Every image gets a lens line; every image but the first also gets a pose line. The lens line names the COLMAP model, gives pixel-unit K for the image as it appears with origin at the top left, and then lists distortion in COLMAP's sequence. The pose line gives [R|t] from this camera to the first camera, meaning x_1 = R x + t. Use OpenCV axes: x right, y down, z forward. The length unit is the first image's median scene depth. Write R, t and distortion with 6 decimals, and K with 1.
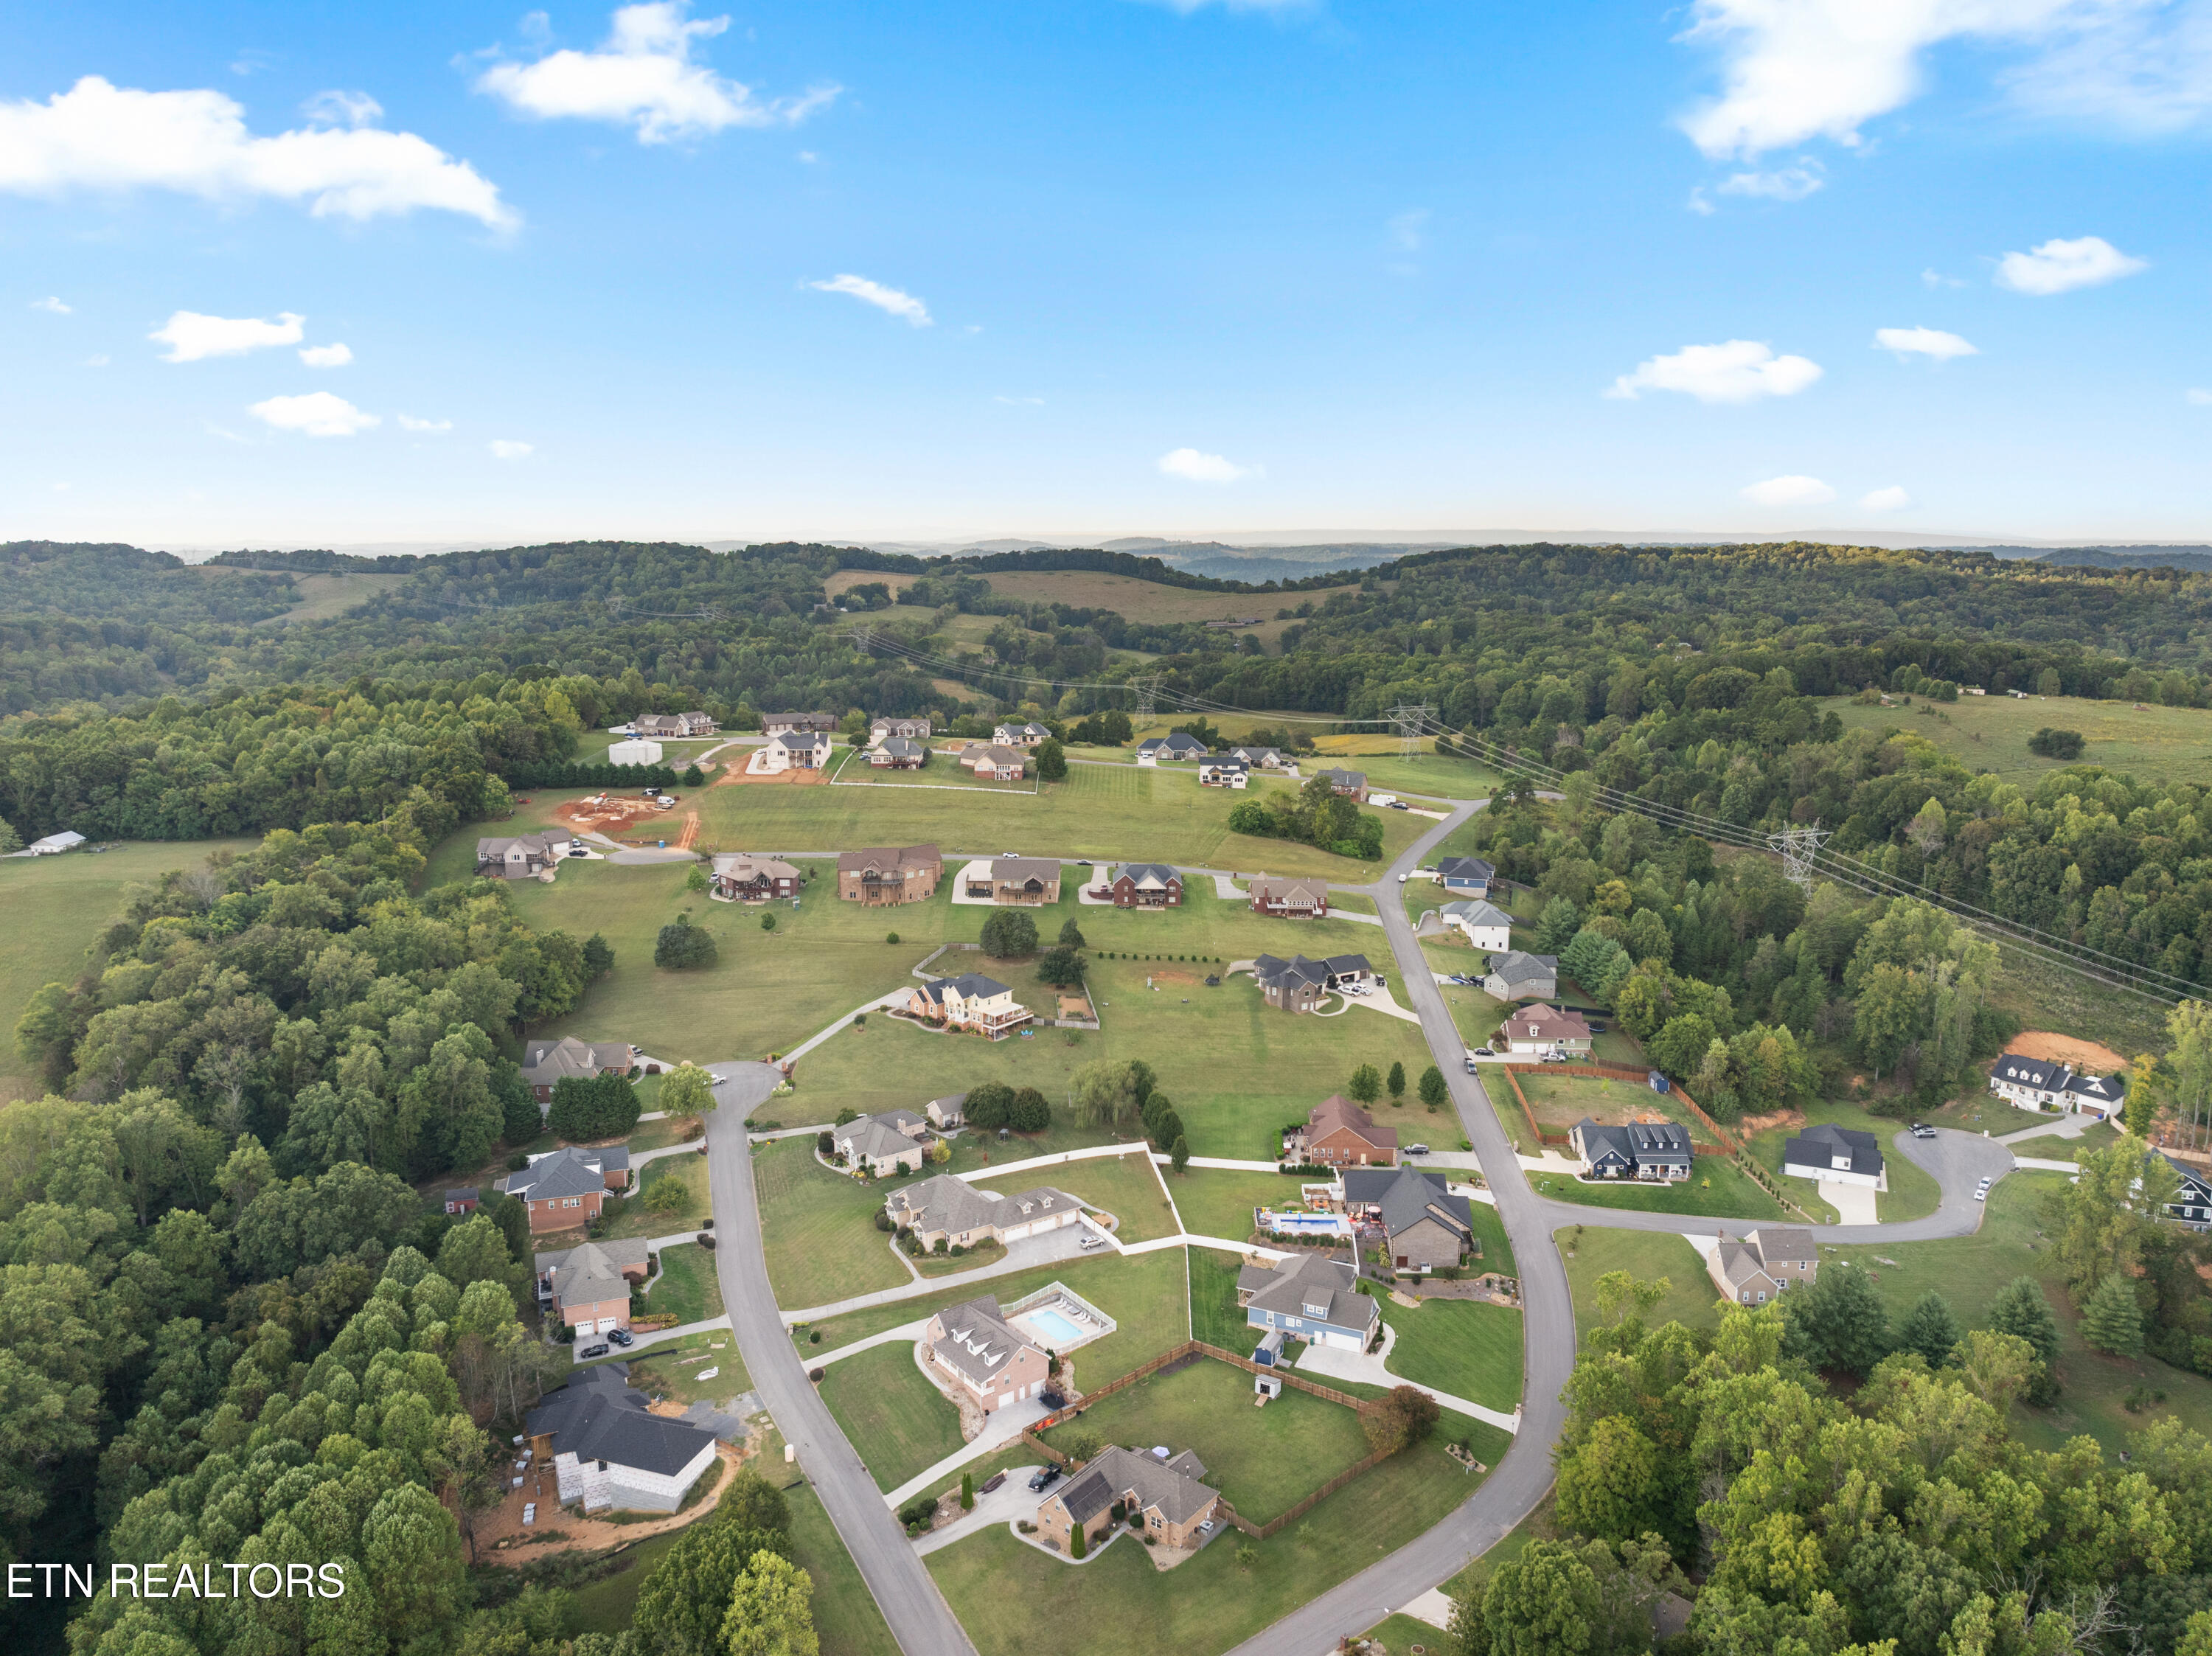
lens RADIAL K [[1550.0, 0, 1101.6], [0, 1550.0, 834.1], [0, 0, 1]] dist [-0.042485, 0.012885]
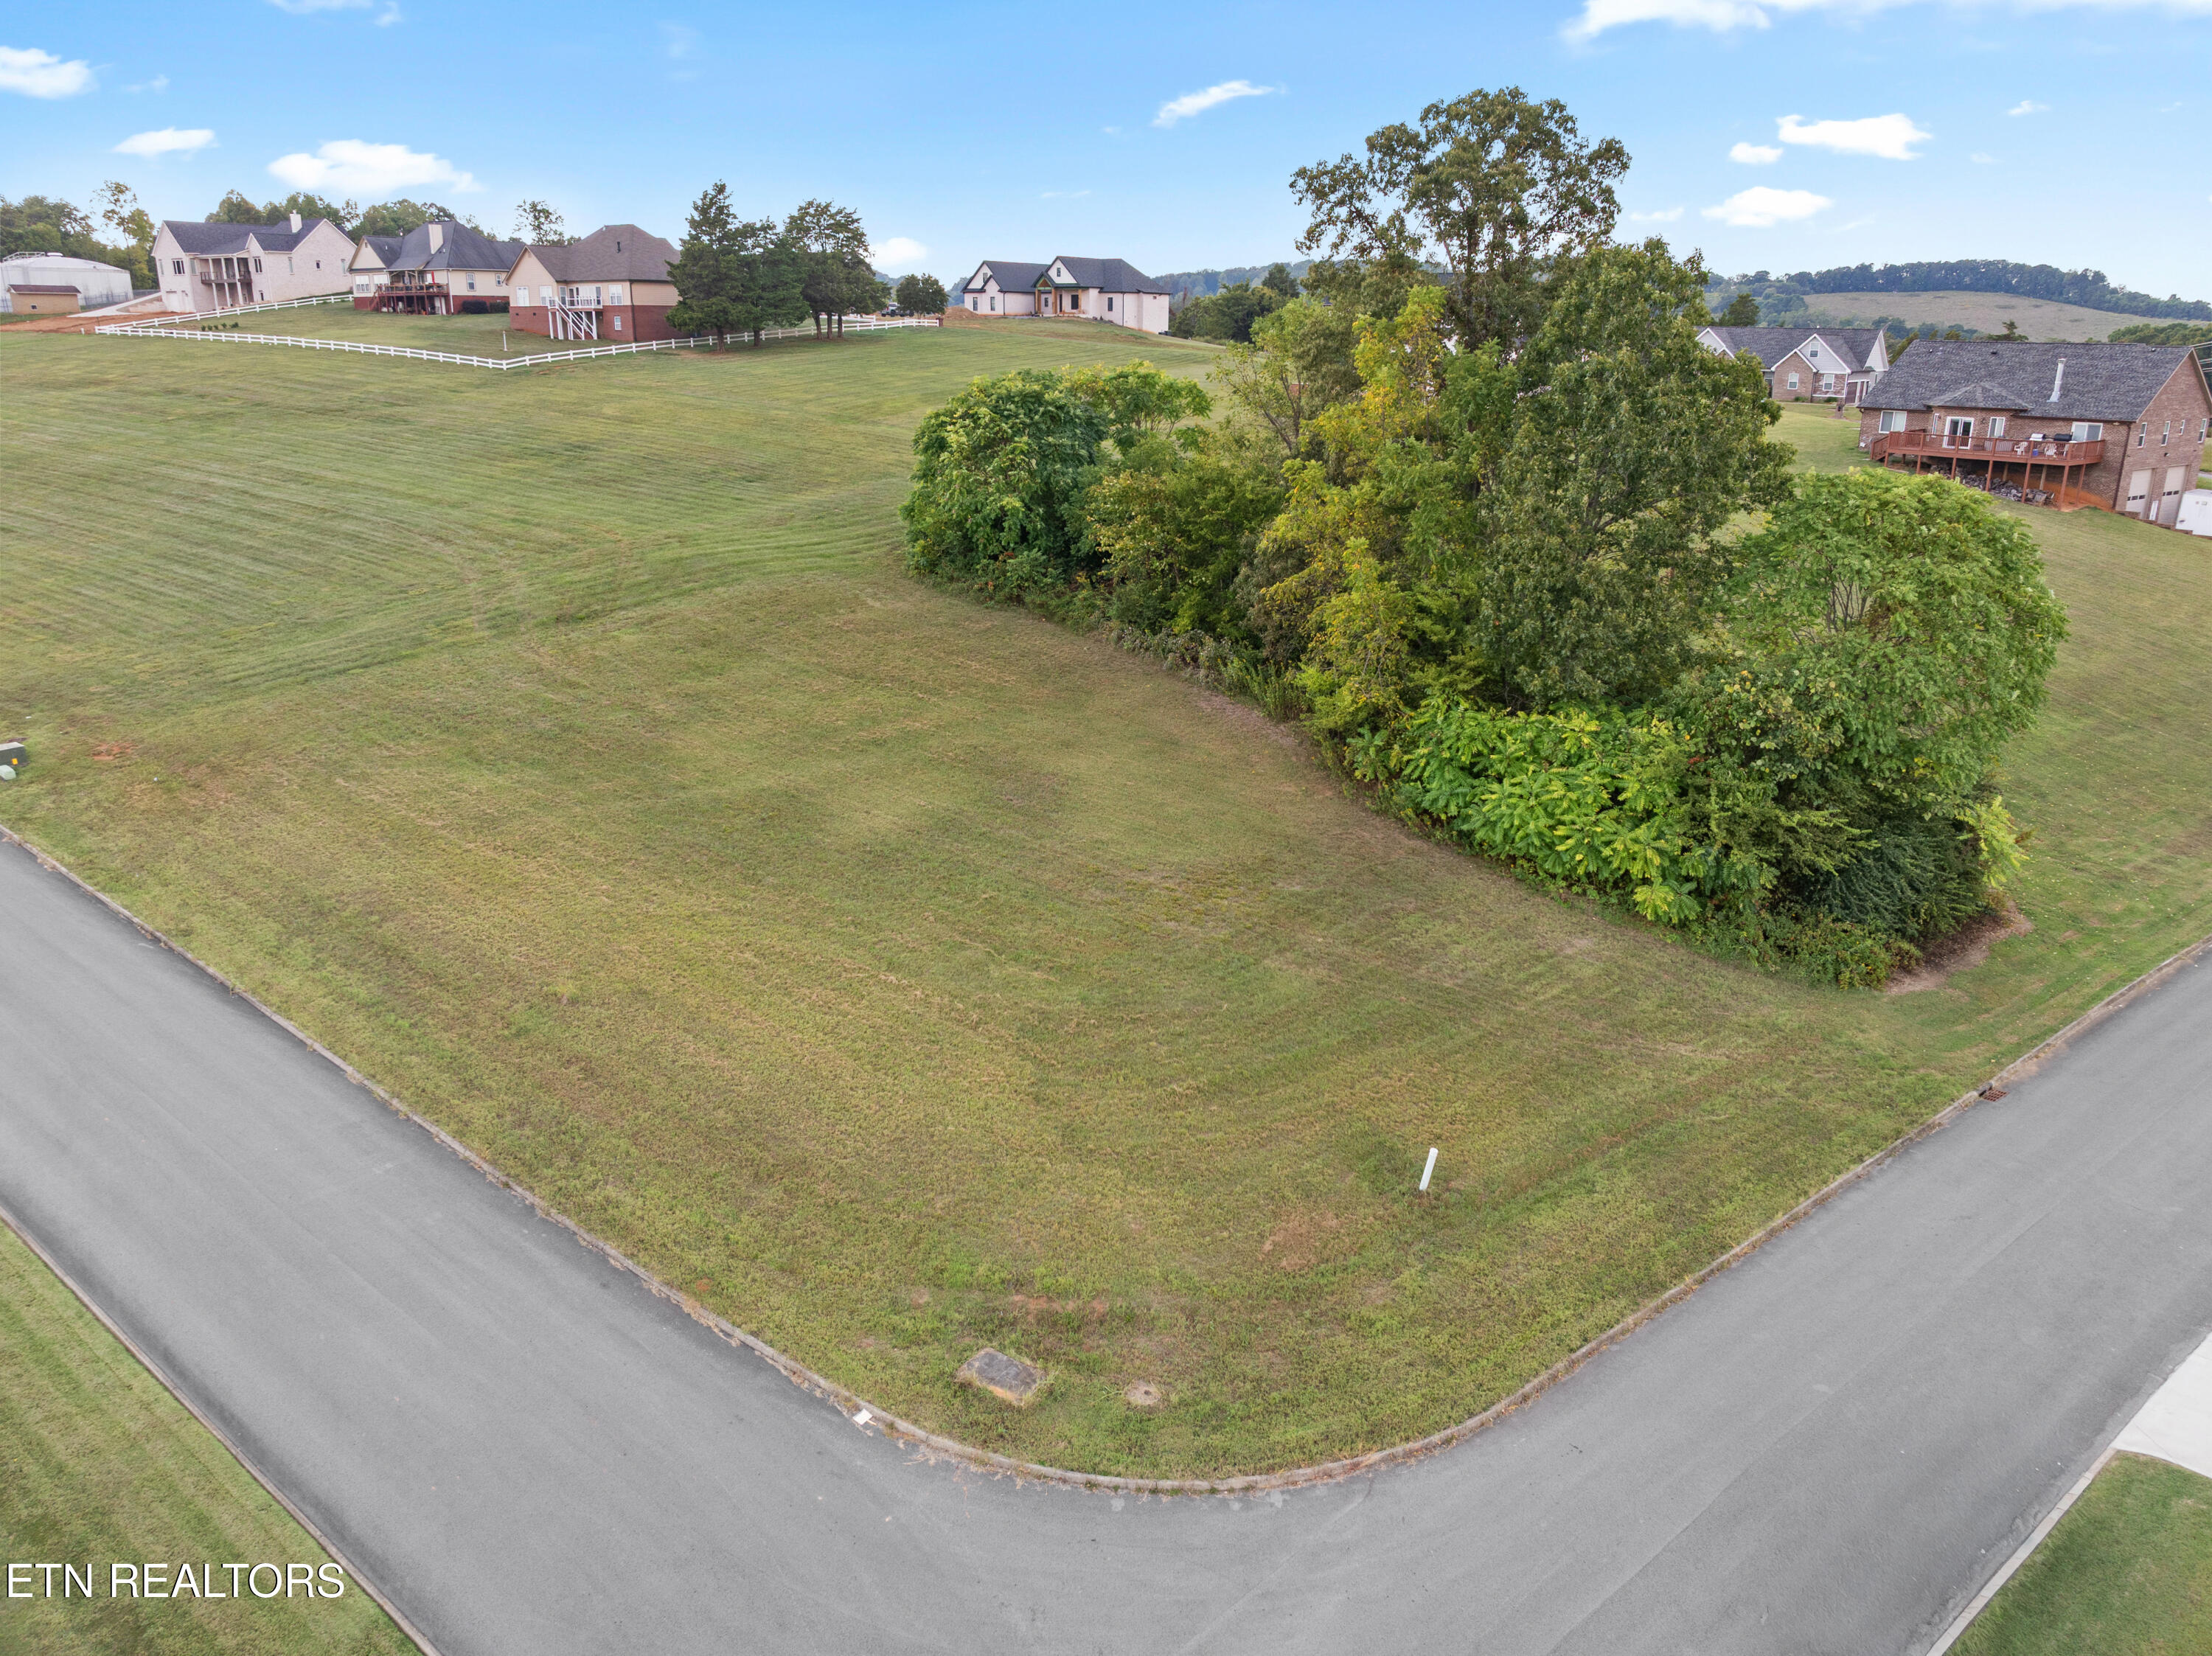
lens RADIAL K [[1550.0, 0, 1106.7], [0, 1550.0, 822.6], [0, 0, 1]] dist [-0.042485, 0.012885]
pose [[0.844015, 0.166855, -0.509704, 0.165590], [-0.106781, 0.983626, 0.145178, -0.000197], [0.525582, -0.068106, 0.848013, 0.796034]]
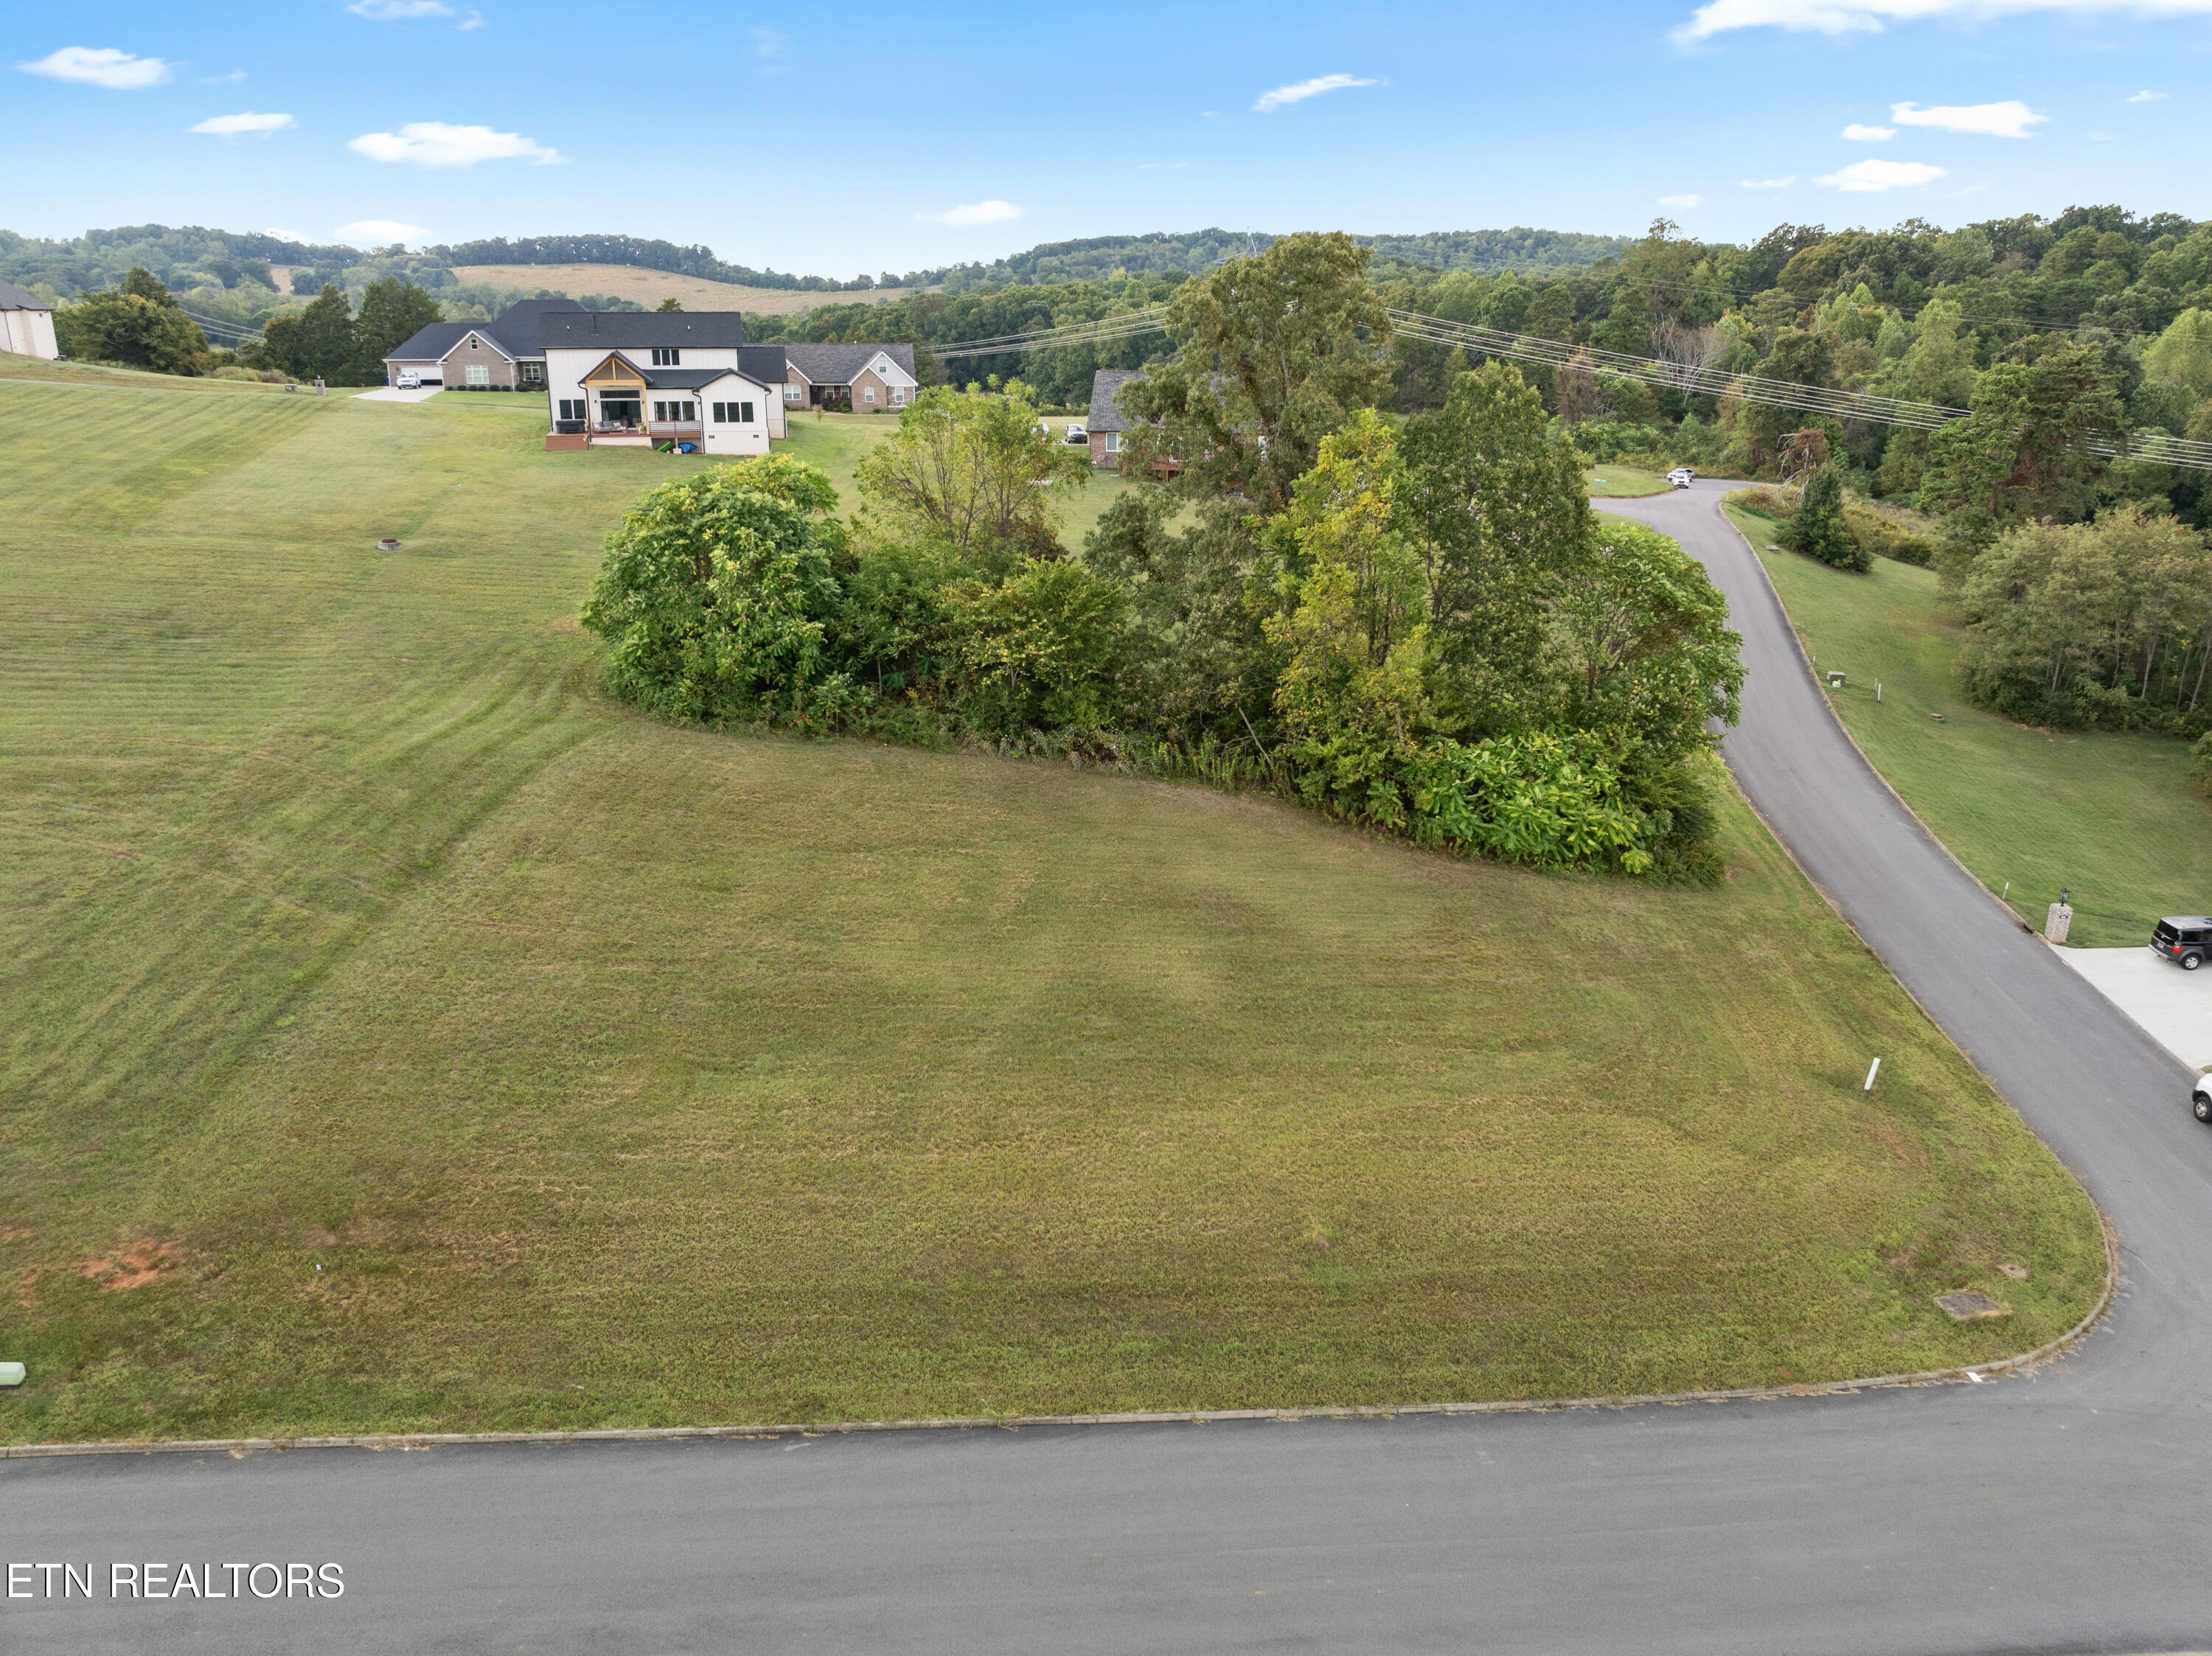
lens RADIAL K [[1550.0, 0, 1102.0], [0, 1550.0, 833.9], [0, 0, 1]] dist [-0.042485, 0.012885]
pose [[0.968364, -0.075252, 0.237924, 0.082646], [0.041424, 0.988694, 0.144109, -0.007204], [-0.246079, -0.129695, 0.960533, 0.782136]]
